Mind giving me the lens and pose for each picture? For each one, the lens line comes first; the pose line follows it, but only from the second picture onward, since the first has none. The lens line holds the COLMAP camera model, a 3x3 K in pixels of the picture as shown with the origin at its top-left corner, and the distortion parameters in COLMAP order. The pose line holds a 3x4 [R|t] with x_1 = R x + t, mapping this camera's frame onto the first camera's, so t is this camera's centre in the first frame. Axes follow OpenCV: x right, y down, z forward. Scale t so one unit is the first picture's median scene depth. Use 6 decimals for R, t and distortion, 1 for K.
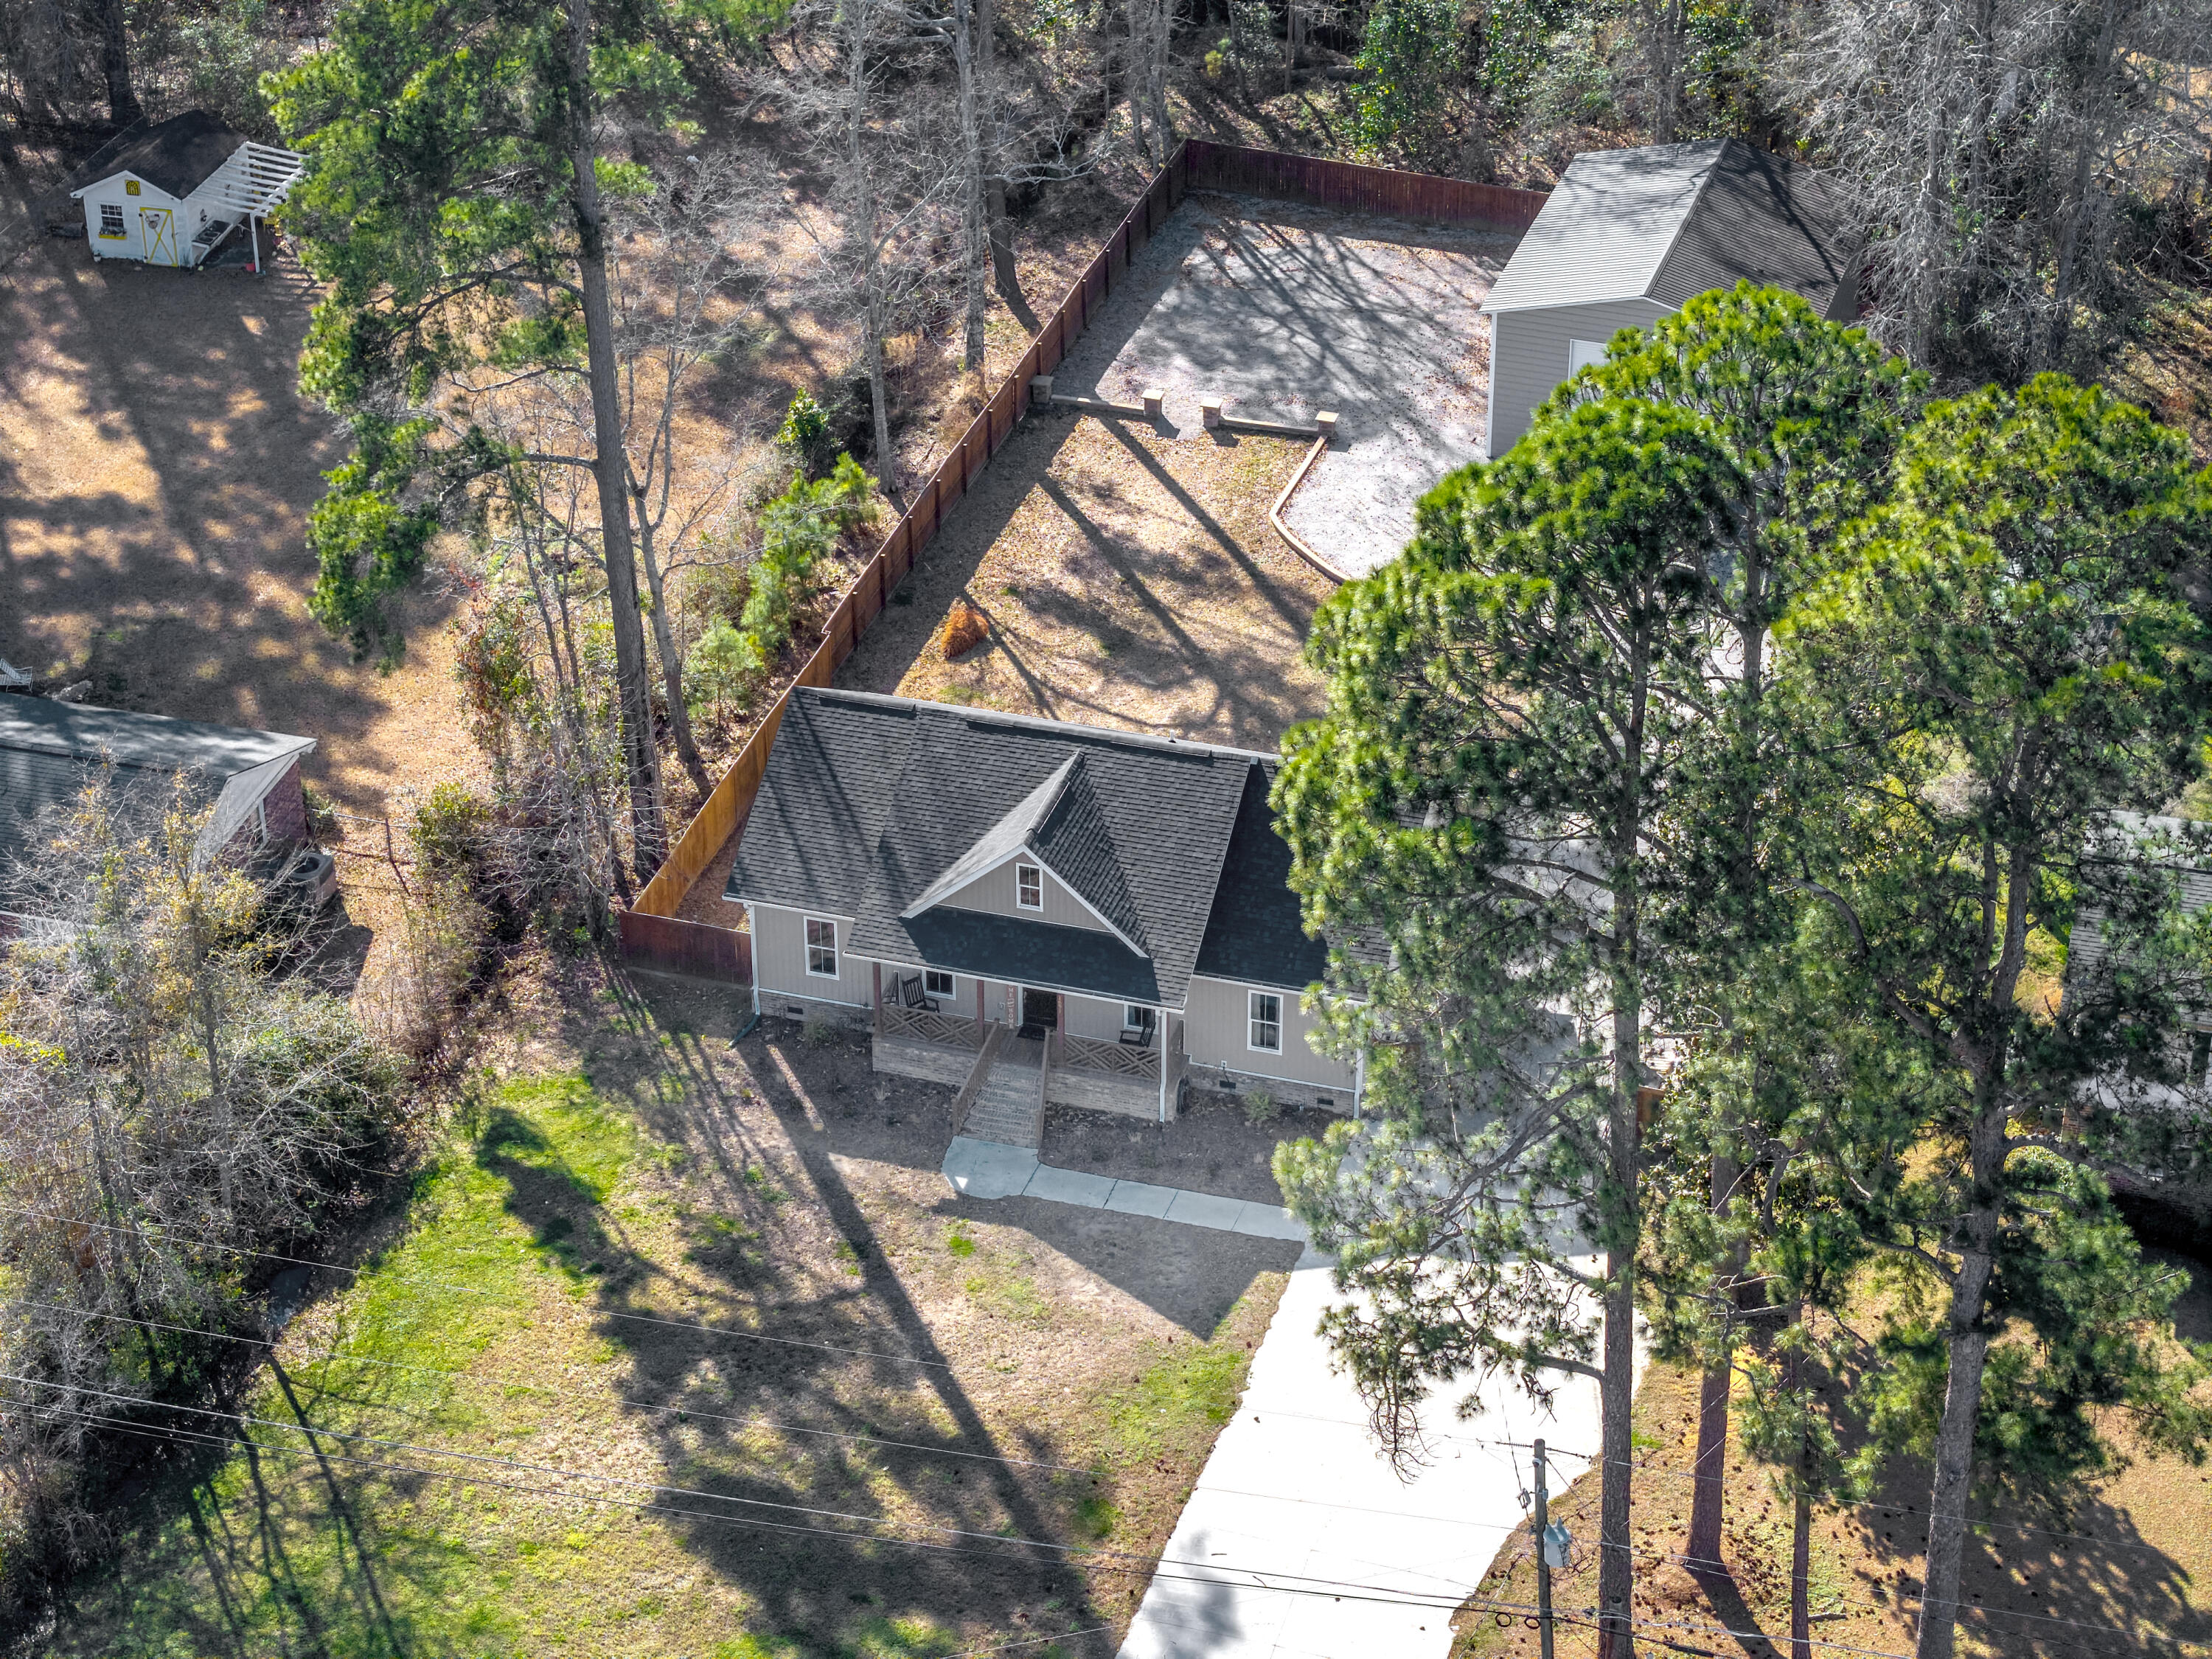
lens RADIAL K [[4286.6, 0, 1126.3], [0, 4286.6, 776.0], [0, 0, 1]] dist [-0.123398, 0.000000]
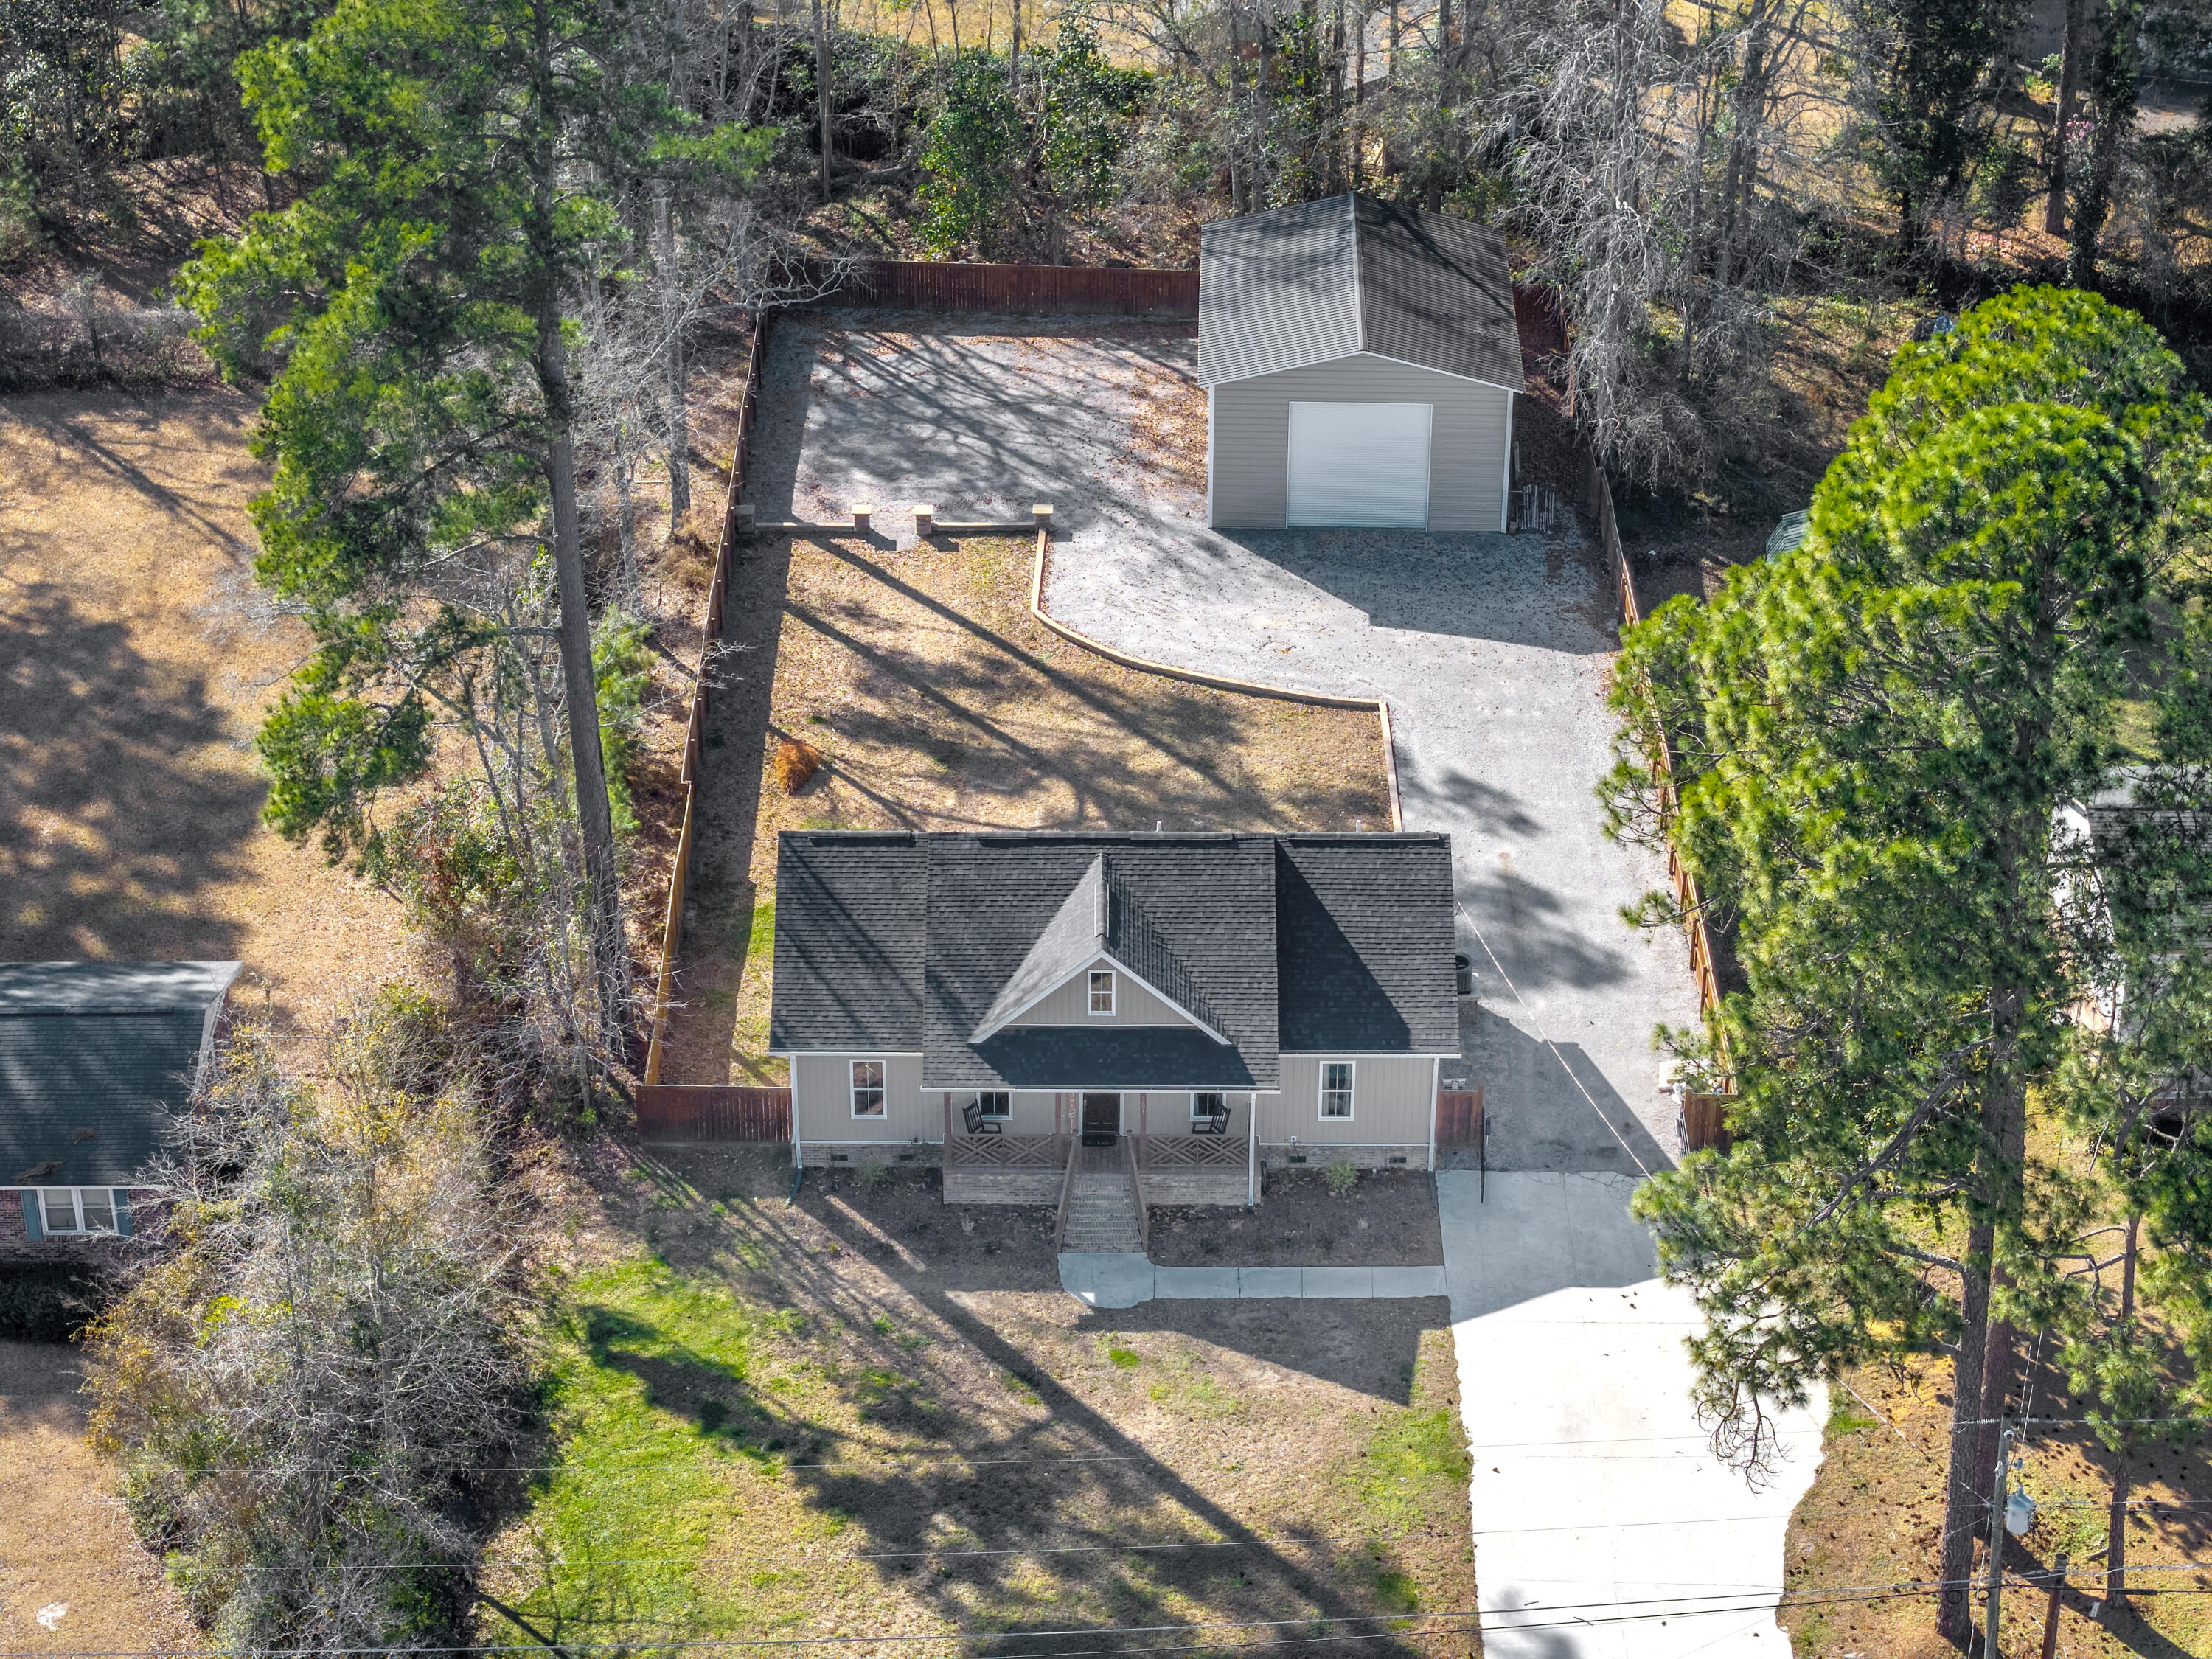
lens RADIAL K [[4286.6, 0, 1115.9], [0, 4286.6, 815.2], [0, 0, 1]] dist [-0.123398, 0.000000]
pose [[0.960053, -0.141287, 0.241527, -0.251531], [0.145269, 0.989391, 0.001333, -0.015745], [-0.239153, 0.033807, 0.970393, 0.031740]]
